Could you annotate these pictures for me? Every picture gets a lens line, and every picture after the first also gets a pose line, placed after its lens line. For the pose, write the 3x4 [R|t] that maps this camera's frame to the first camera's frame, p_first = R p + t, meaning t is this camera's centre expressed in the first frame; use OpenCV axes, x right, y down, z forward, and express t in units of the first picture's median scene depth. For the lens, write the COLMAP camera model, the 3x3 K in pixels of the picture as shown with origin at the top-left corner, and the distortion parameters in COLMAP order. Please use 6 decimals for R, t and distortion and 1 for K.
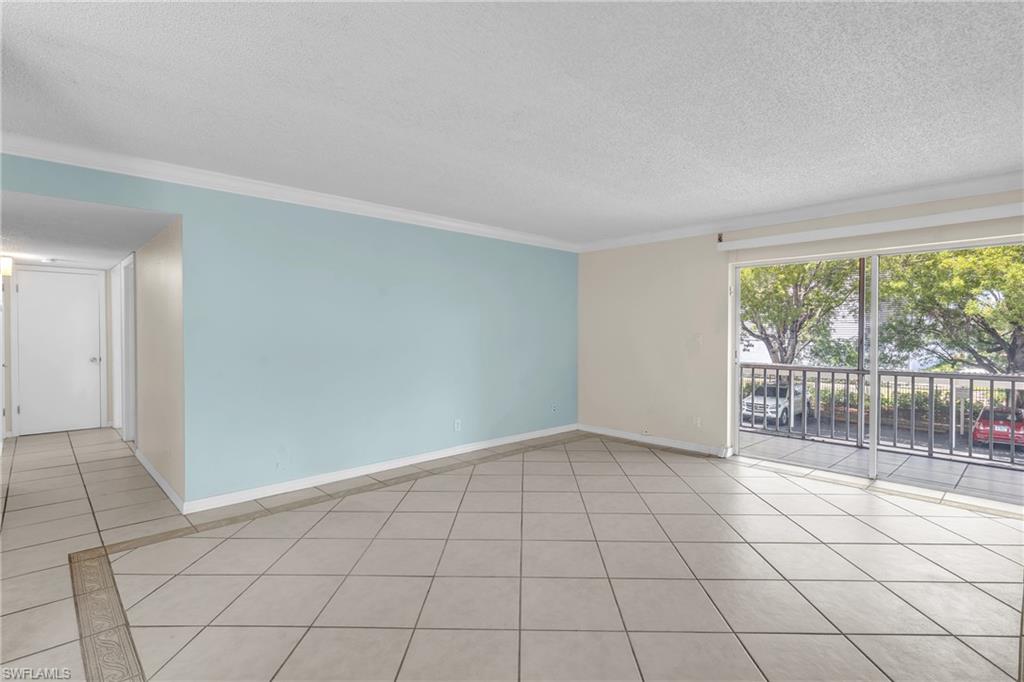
lens RADIAL K [[478.3, 0, 517.4], [0, 478.3, 340.5], [0, 0, 1]] dist [0.001157, 0.000580]
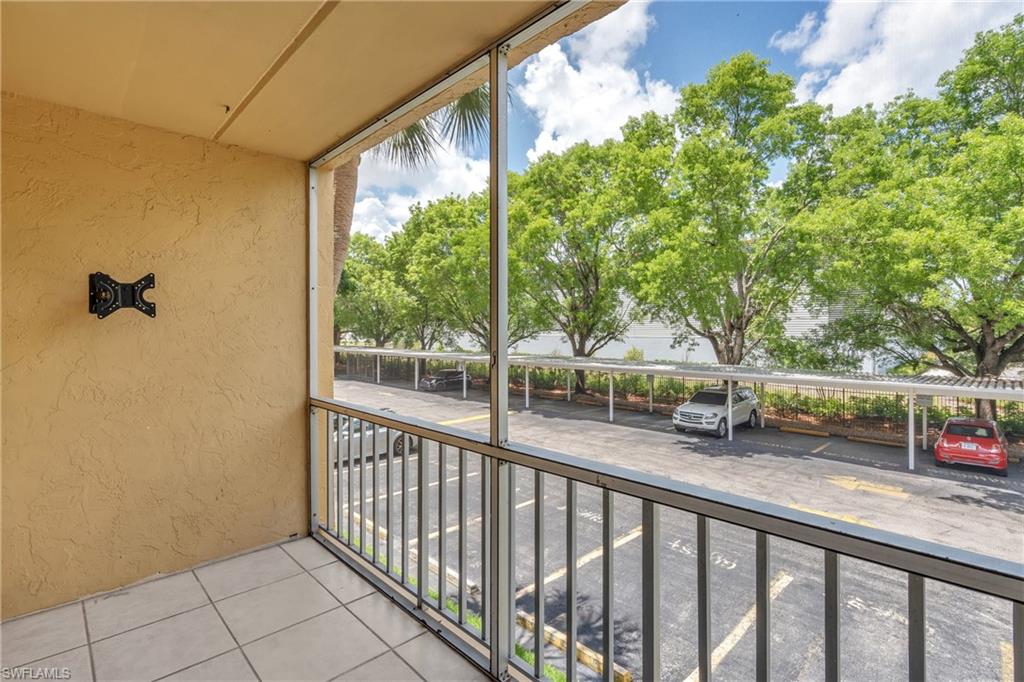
lens RADIAL K [[478.3, 0, 505.6], [0, 478.3, 333.6], [0, 0, 1]] dist [0.001157, 0.000580]
pose [[0.999829, -0.003273, 0.018210, 0.155859], [0.003460, 0.999941, -0.010277, -0.002300], [-0.018175, 0.010338, 0.999781, 0.148345]]
